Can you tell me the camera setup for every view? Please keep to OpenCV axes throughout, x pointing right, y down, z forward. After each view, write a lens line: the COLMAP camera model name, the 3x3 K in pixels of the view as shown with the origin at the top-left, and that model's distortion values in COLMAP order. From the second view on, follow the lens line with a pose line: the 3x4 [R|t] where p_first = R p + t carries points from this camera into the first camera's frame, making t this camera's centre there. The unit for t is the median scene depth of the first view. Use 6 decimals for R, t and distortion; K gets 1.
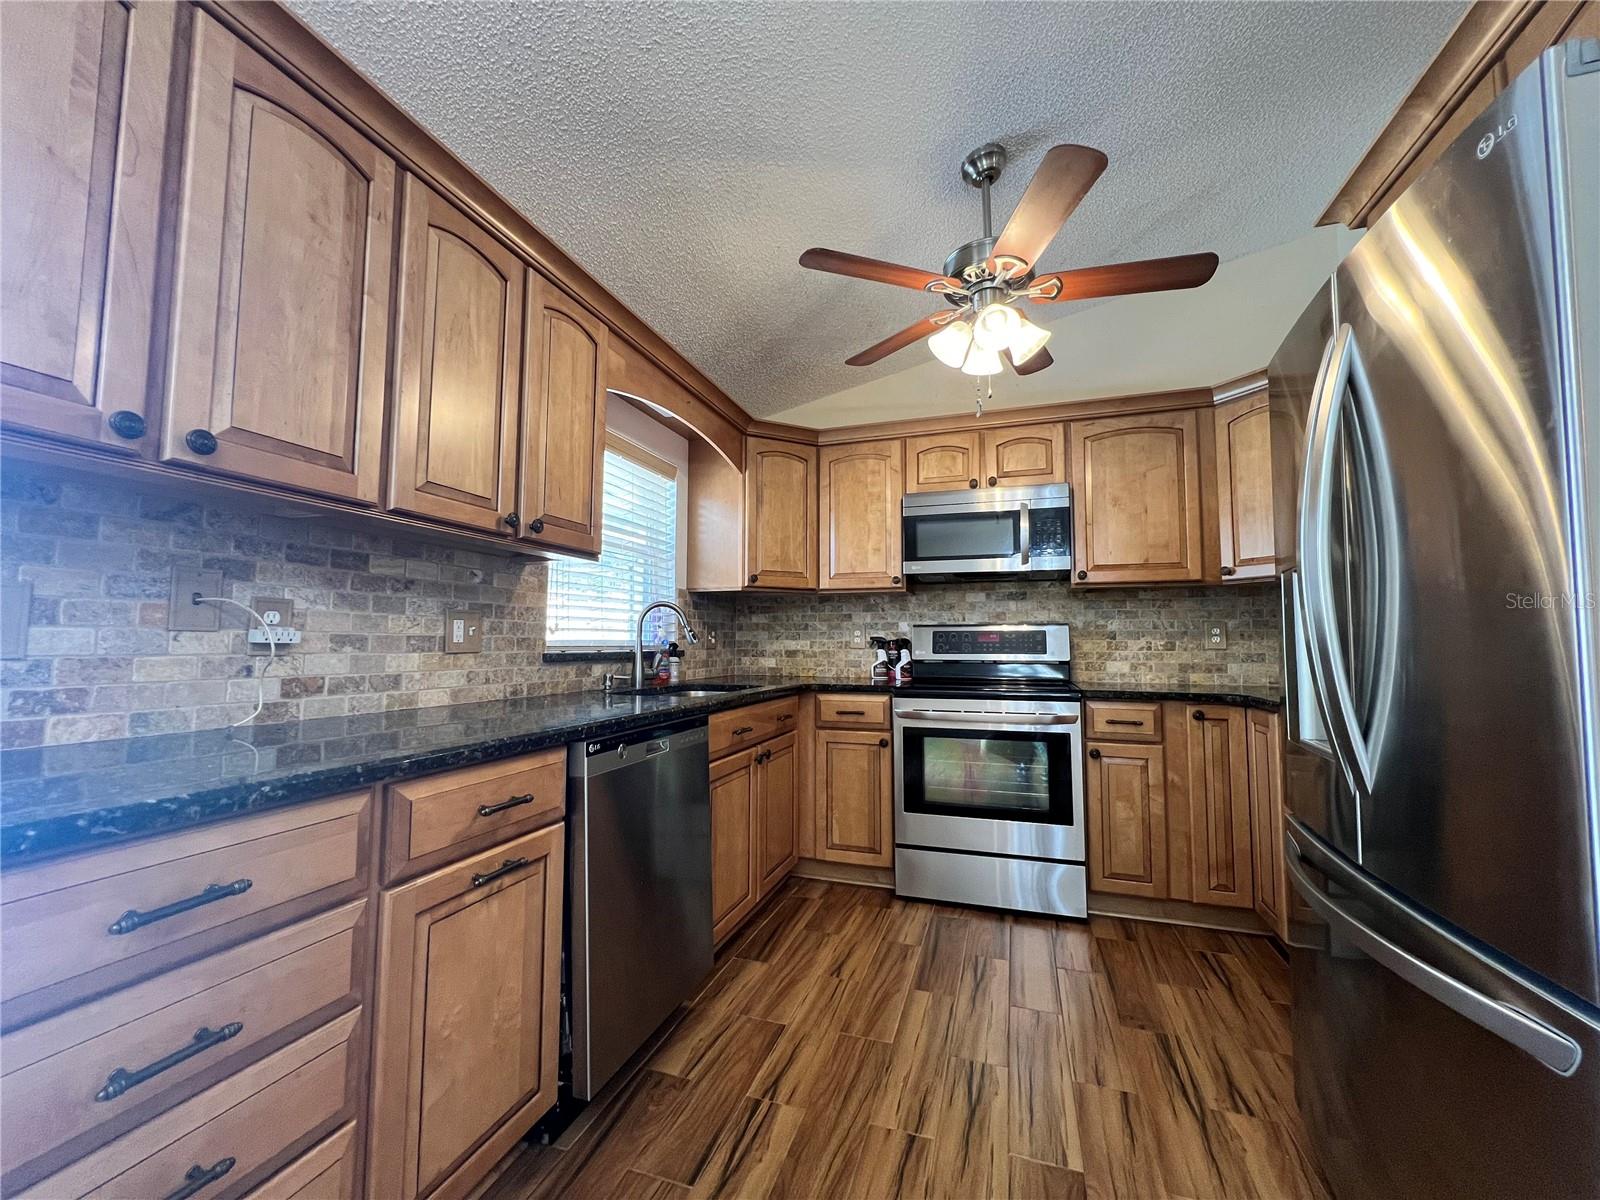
lens RADIAL K [[644.8, 0, 792.7], [0, 644.8, 598.6], [0, 0, 1]] dist [-0.001836, 0.000199]
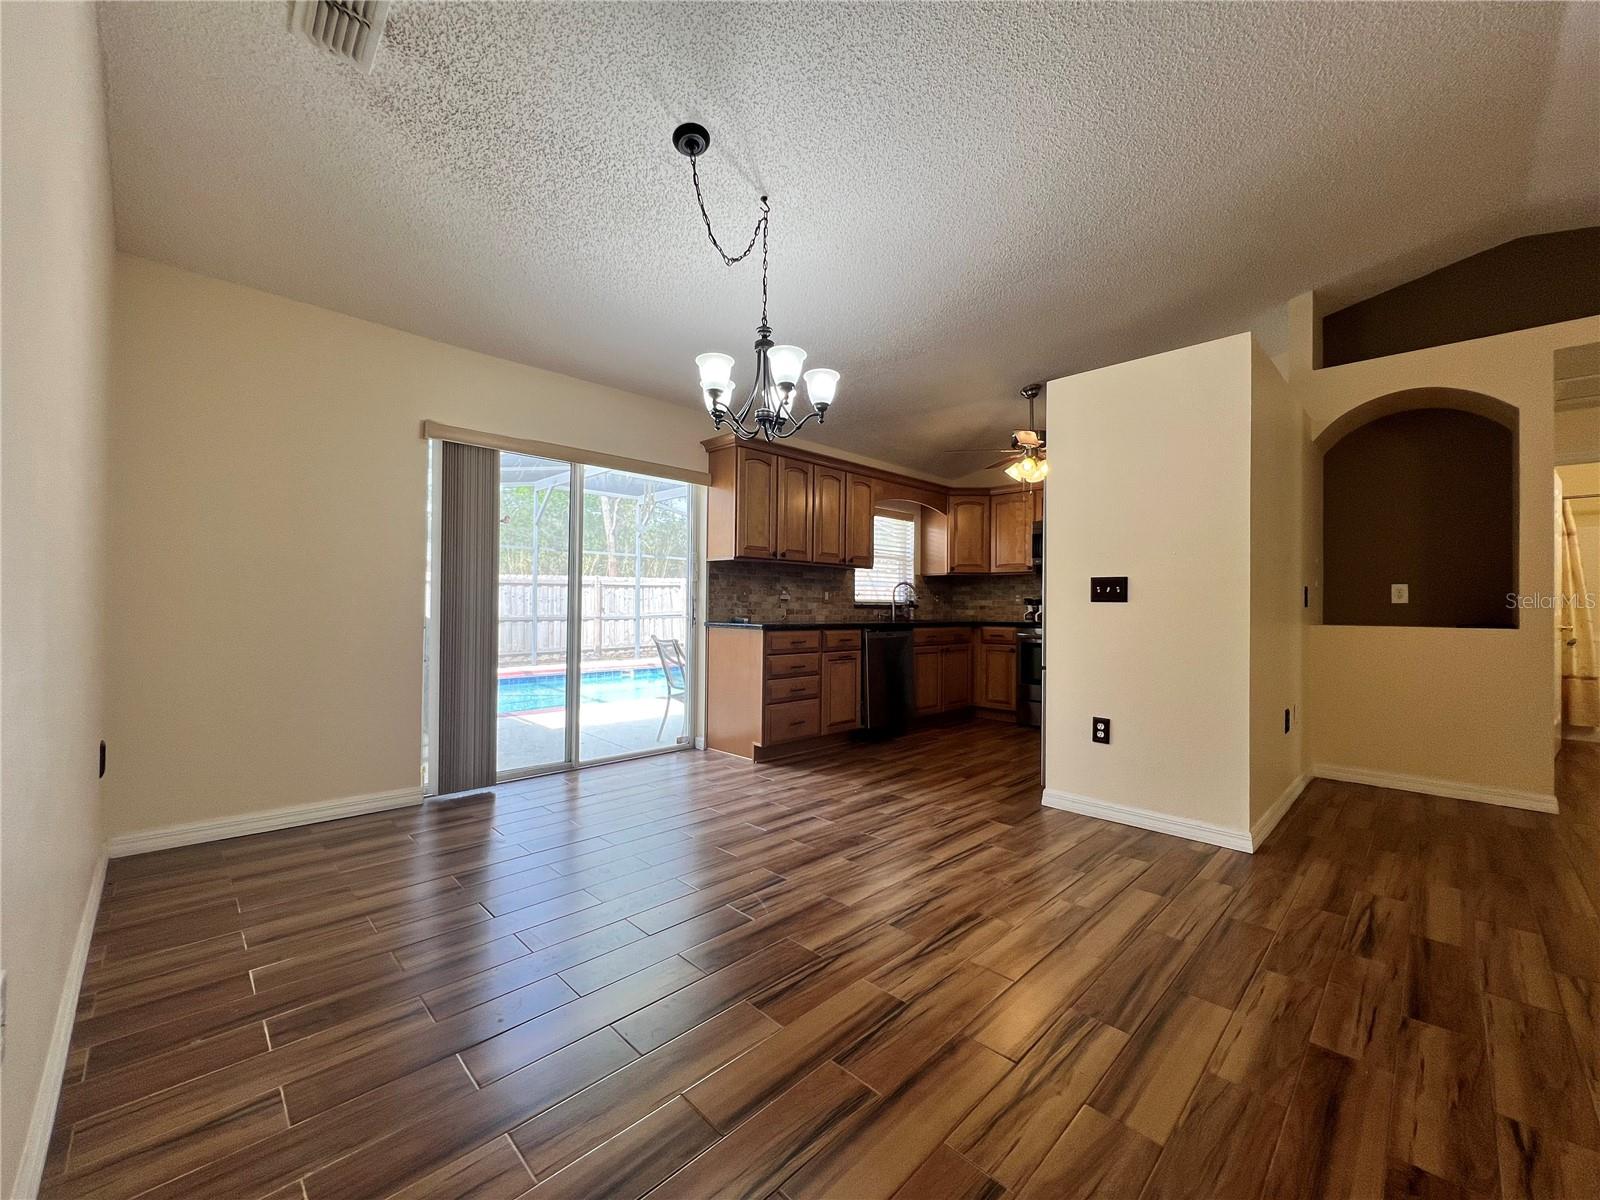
lens RADIAL K [[644.8, 0, 790.5], [0, 644.8, 596.1], [0, 0, 1]] dist [-0.001836, 0.000199]
pose [[0.893942, -0.002274, -0.448177, 0.455917], [0.025518, 0.998623, 0.045832, -0.061085], [0.447455, -0.052407, 0.892769, -1.192229]]
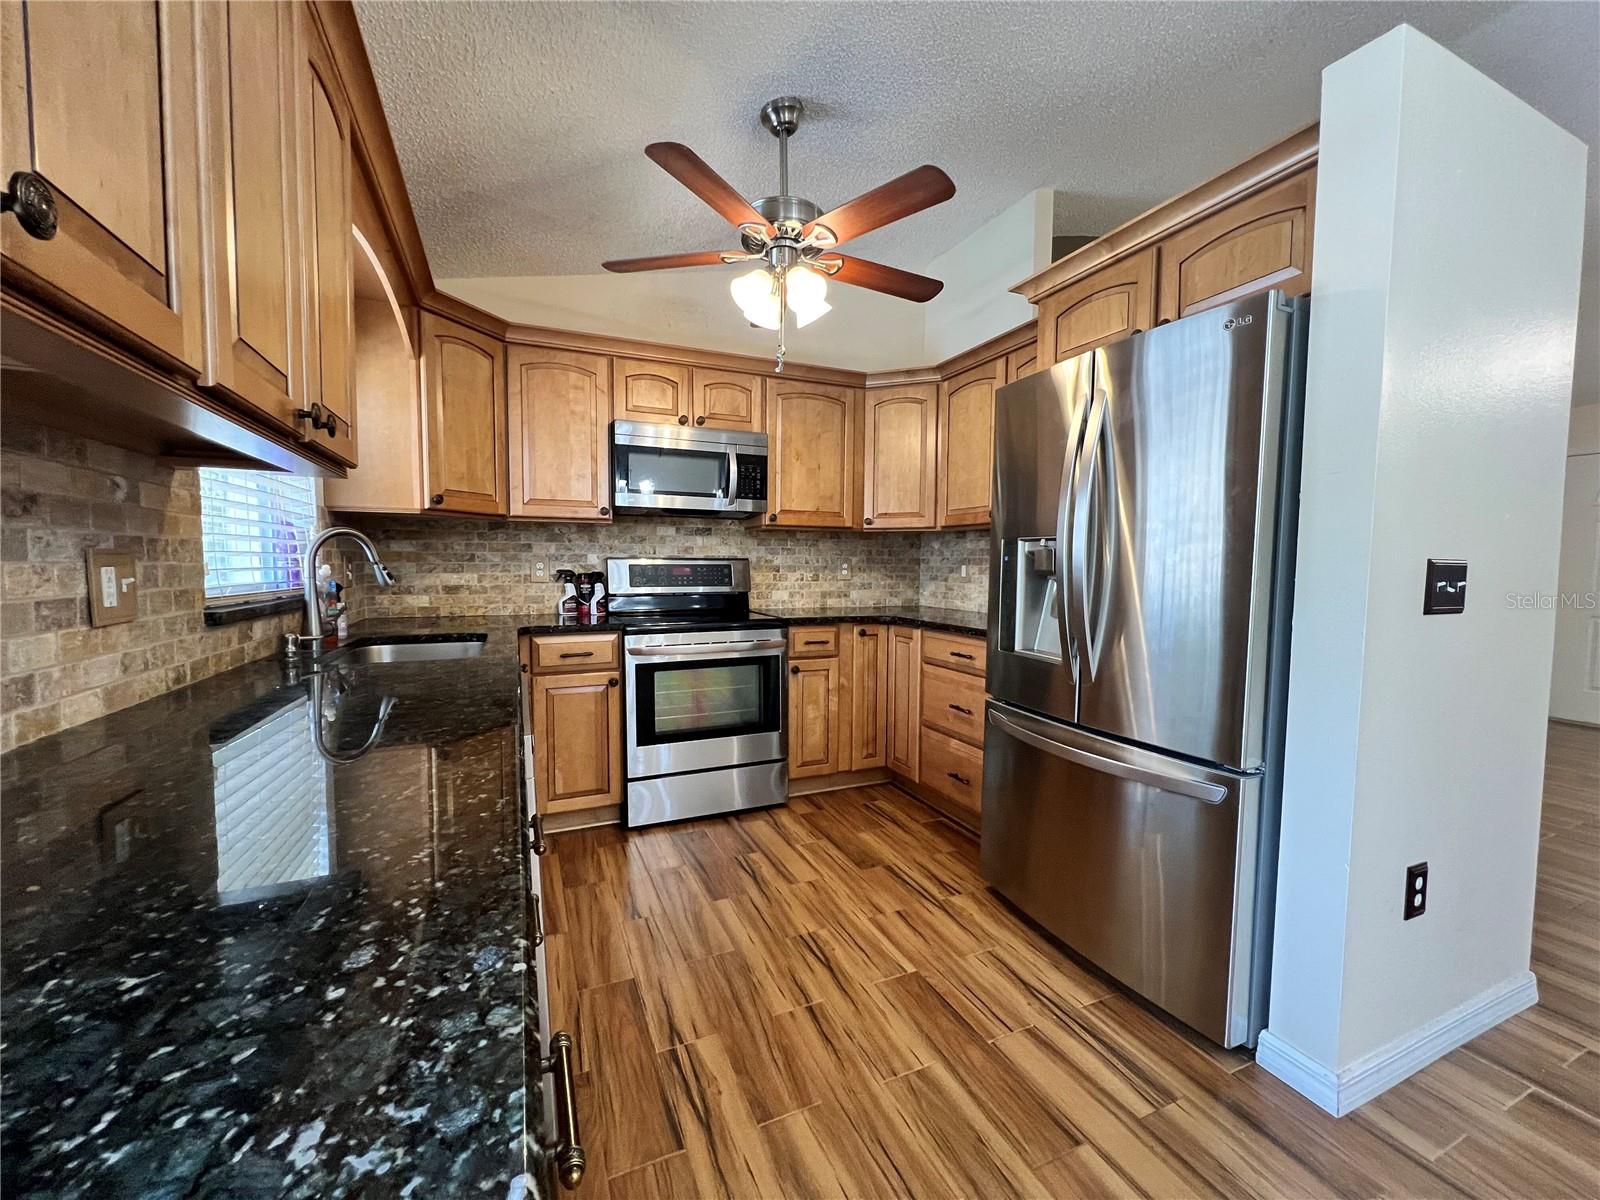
lens RADIAL K [[644.8, 0, 803.1], [0, 644.8, 599.6], [0, 0, 1]] dist [-0.001836, 0.000199]
pose [[0.734856, -0.036696, 0.677230, -0.323396], [-0.051798, 0.992582, 0.109989, -0.022977], [-0.676243, -0.115905, 0.727504, 0.123183]]
